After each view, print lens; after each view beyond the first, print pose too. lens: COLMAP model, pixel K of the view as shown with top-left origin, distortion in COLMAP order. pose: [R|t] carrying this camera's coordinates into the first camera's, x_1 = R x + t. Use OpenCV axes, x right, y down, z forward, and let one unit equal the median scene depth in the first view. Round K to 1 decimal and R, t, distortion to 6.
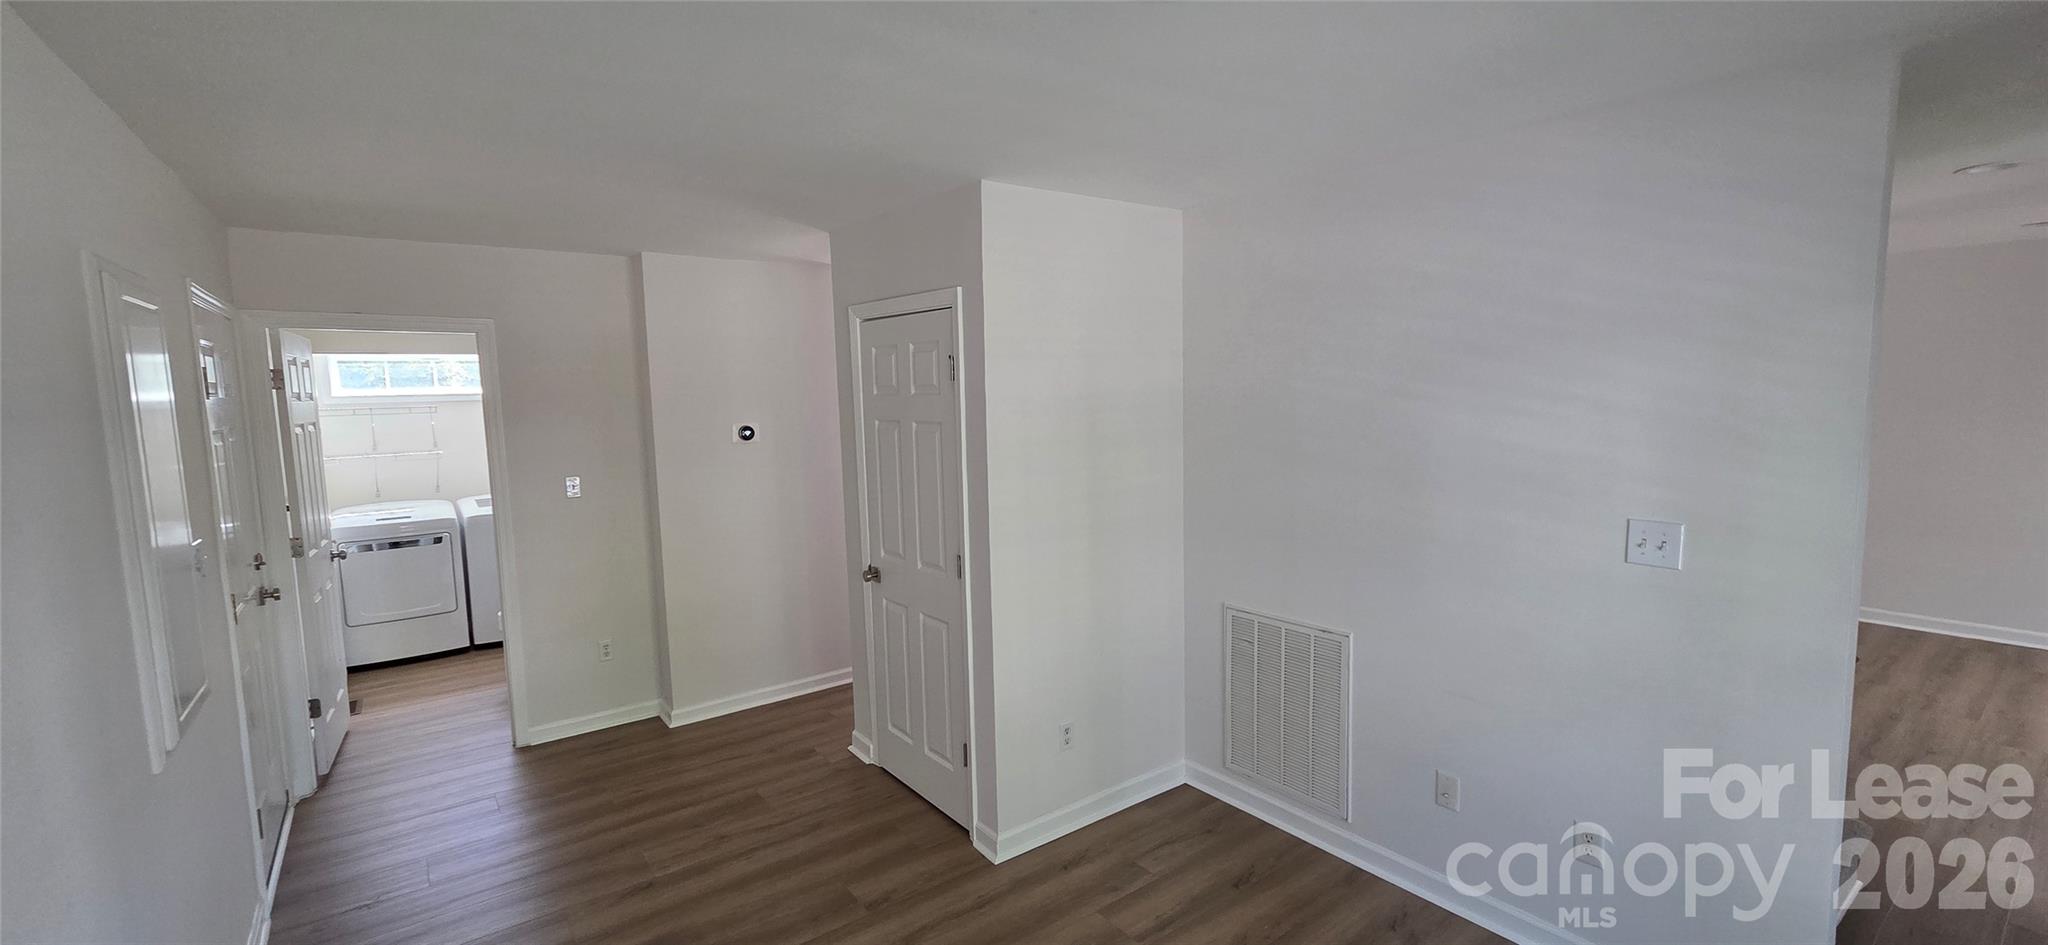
lens RADIAL K [[837.4, 0, 1024.8], [0, 837.4, 475.7], [0, 0, 1]] dist [0.000851, 0.000006]
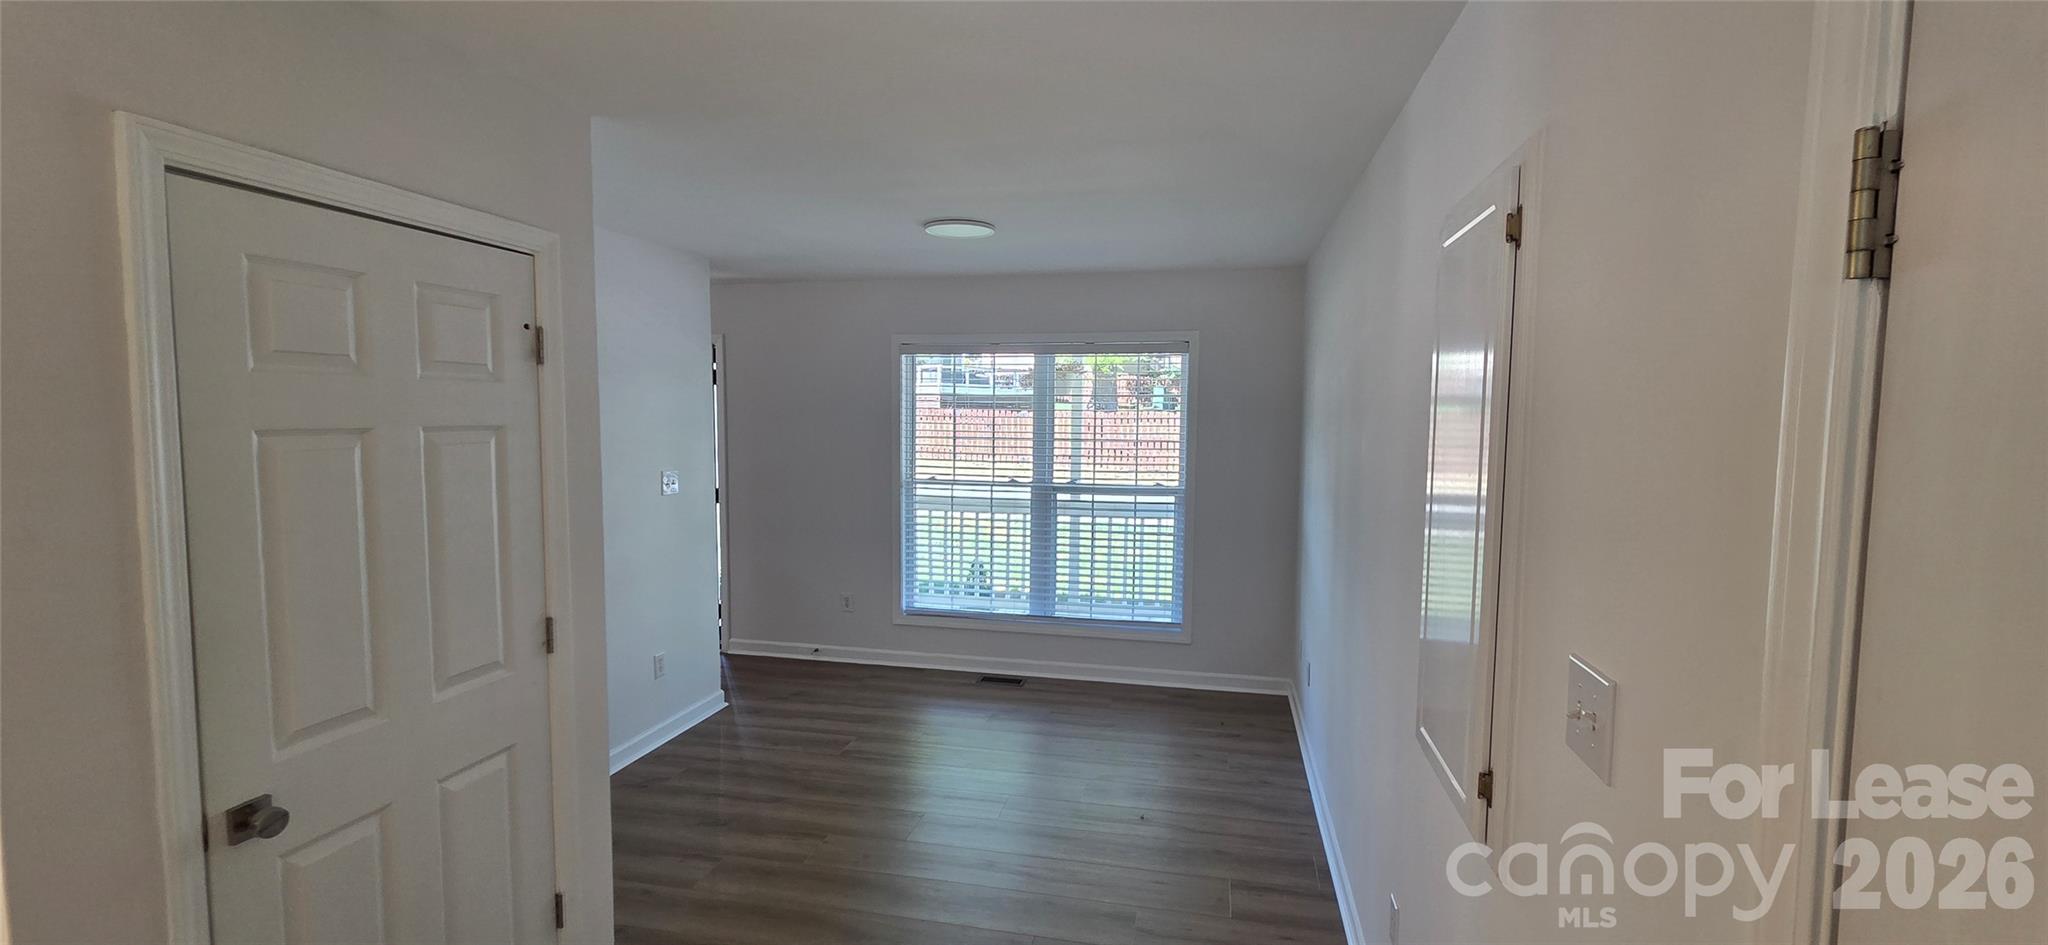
lens RADIAL K [[837.4, 0, 1026.5], [0, 837.4, 471.9], [0, 0, 1]] dist [0.000851, 0.000006]
pose [[-0.639843, -0.038816, 0.767525, -0.804888], [0.081587, 0.989649, 0.118065, -0.069372], [-0.764163, 0.138163, -0.630053, 1.056812]]
